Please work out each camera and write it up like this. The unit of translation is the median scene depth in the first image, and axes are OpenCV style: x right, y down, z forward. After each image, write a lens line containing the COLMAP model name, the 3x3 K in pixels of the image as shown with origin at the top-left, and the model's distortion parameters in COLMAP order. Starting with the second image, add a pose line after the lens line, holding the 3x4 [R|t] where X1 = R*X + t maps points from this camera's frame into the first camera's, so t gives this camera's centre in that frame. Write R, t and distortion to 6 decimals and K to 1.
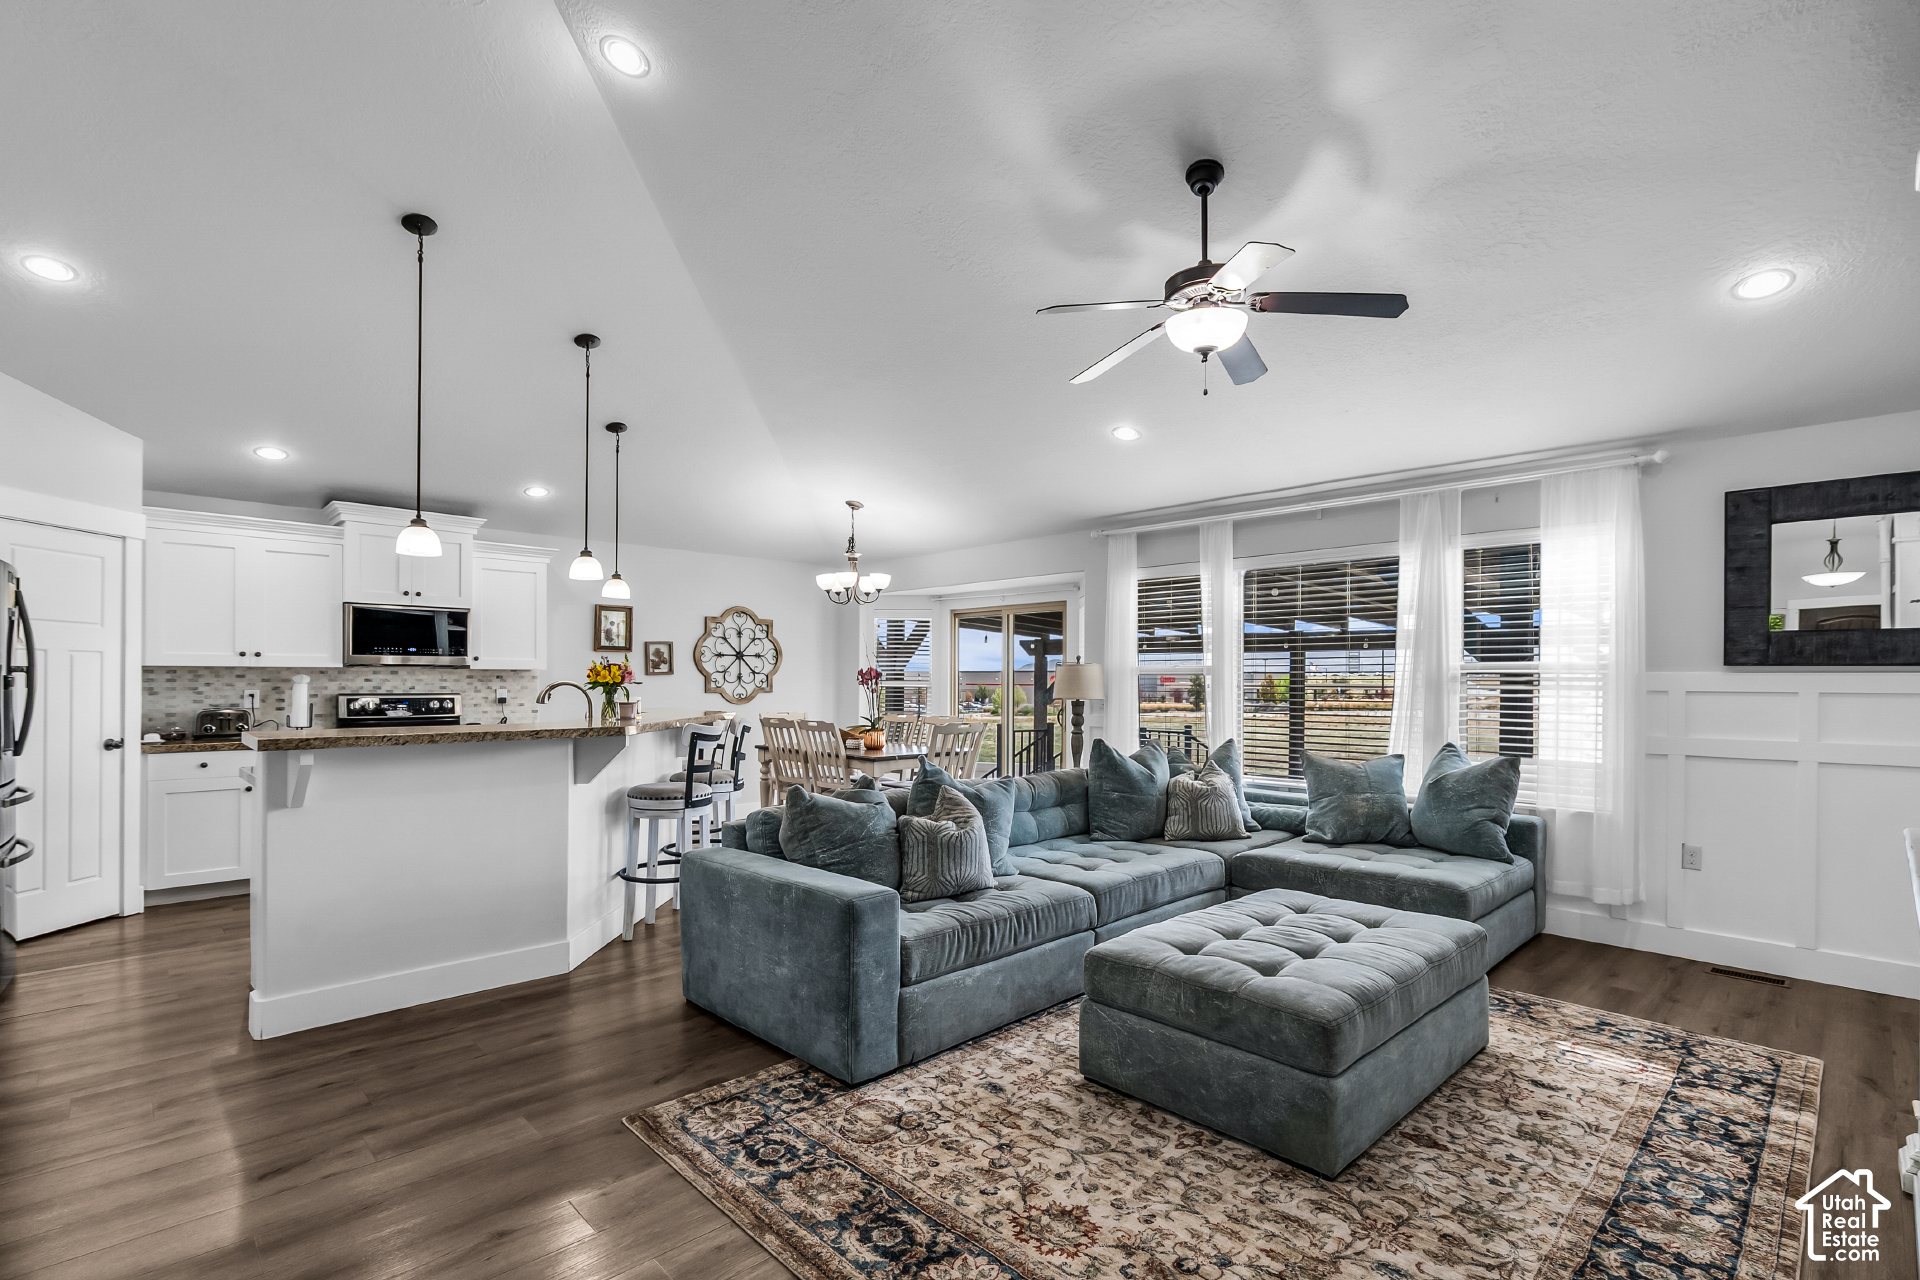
lens RADIAL K [[896.2, 0, 960.6], [0, 896.2, 679.0], [0, 0, 1]] dist [-0.000258, 0.000225]
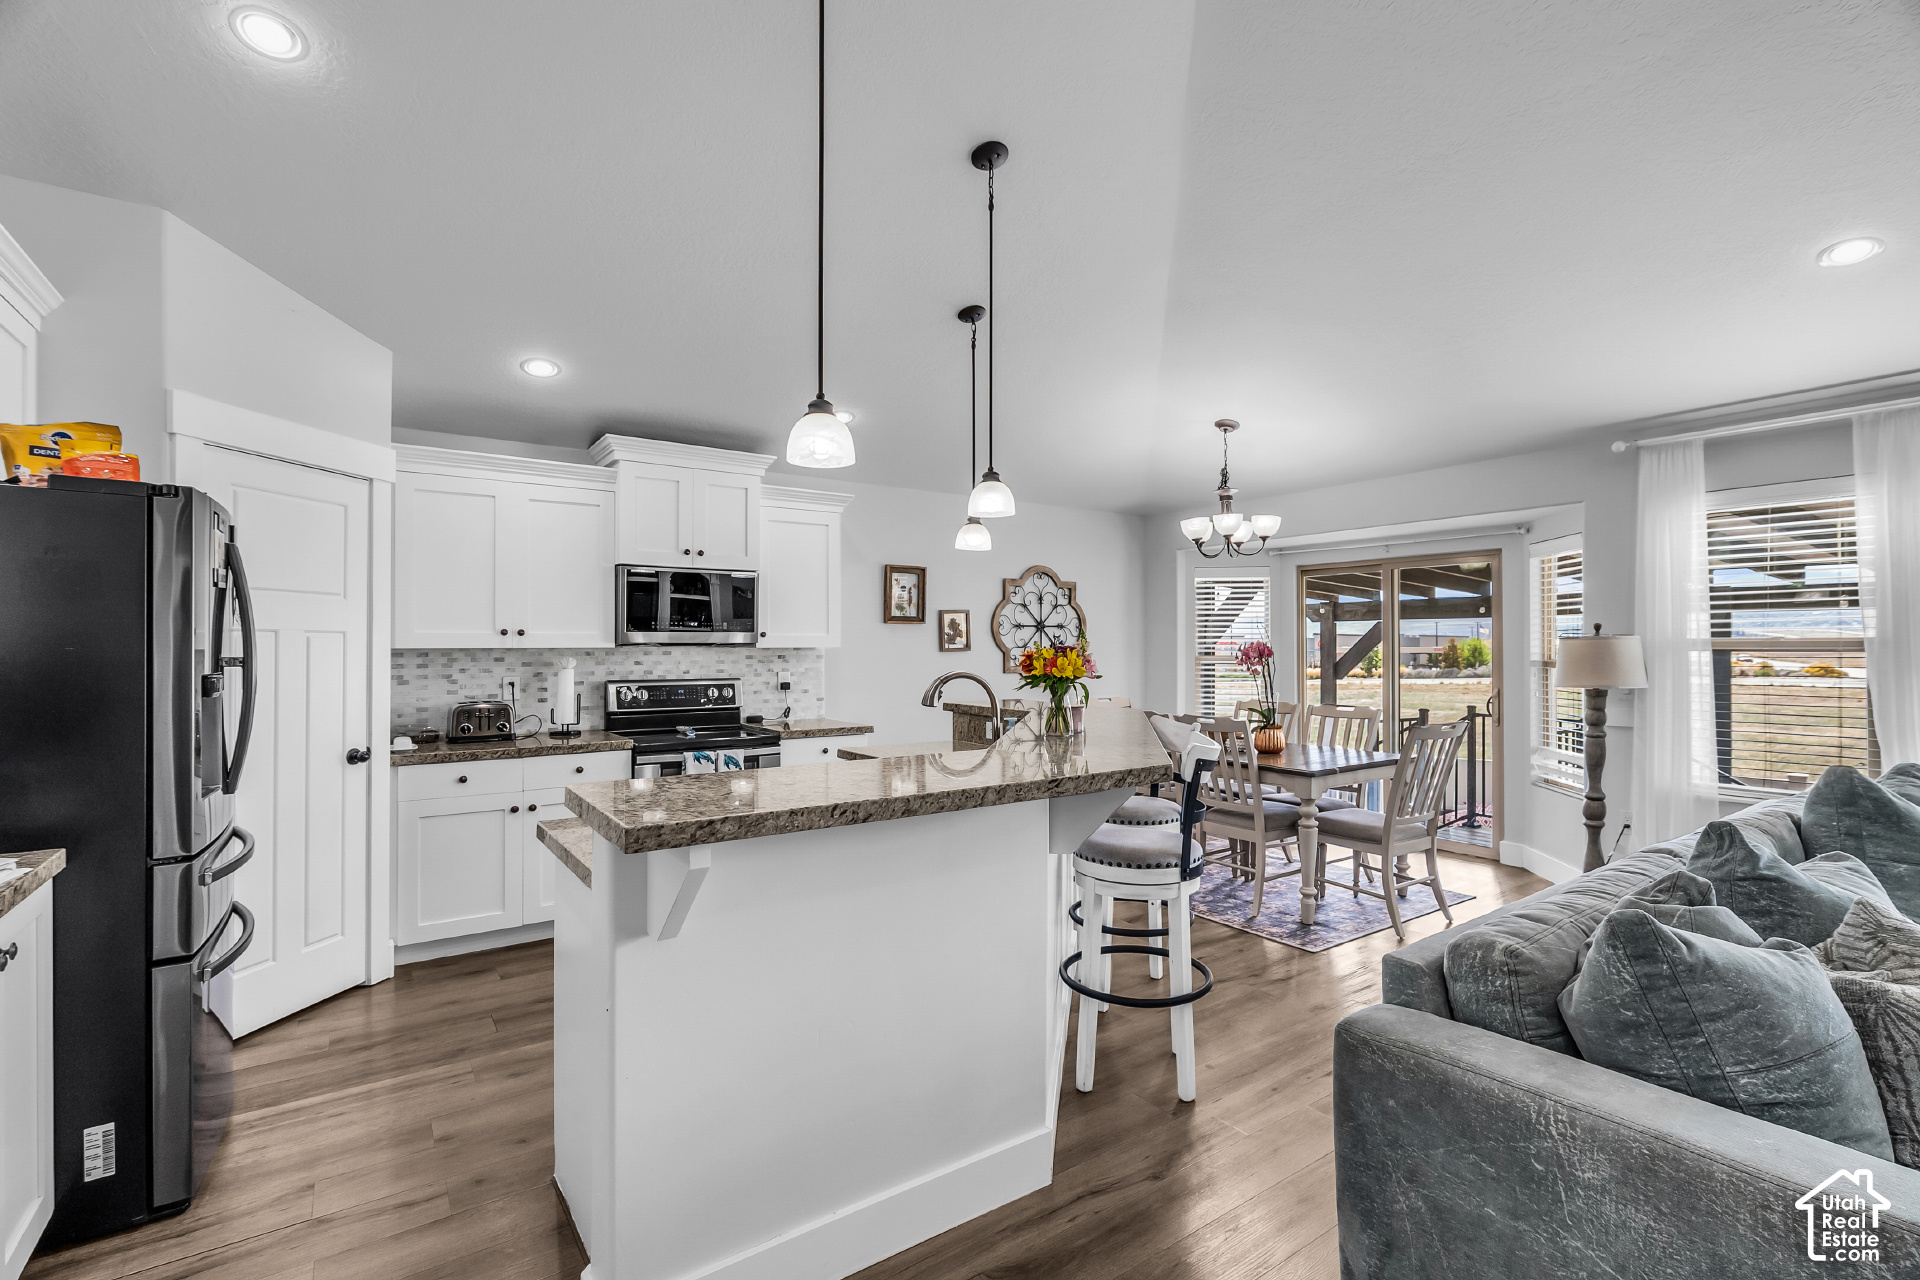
lens RADIAL K [[873.3, 0, 960.0], [0, 873.3, 640.0], [0, 0, 1]] dist [-0.007242, 0.000405]
pose [[0.987993, -0.006183, -0.154378, -0.275781], [0.005341, 0.999968, -0.005873, -0.013669], [0.154409, 0.004978, 0.987994, 0.294674]]
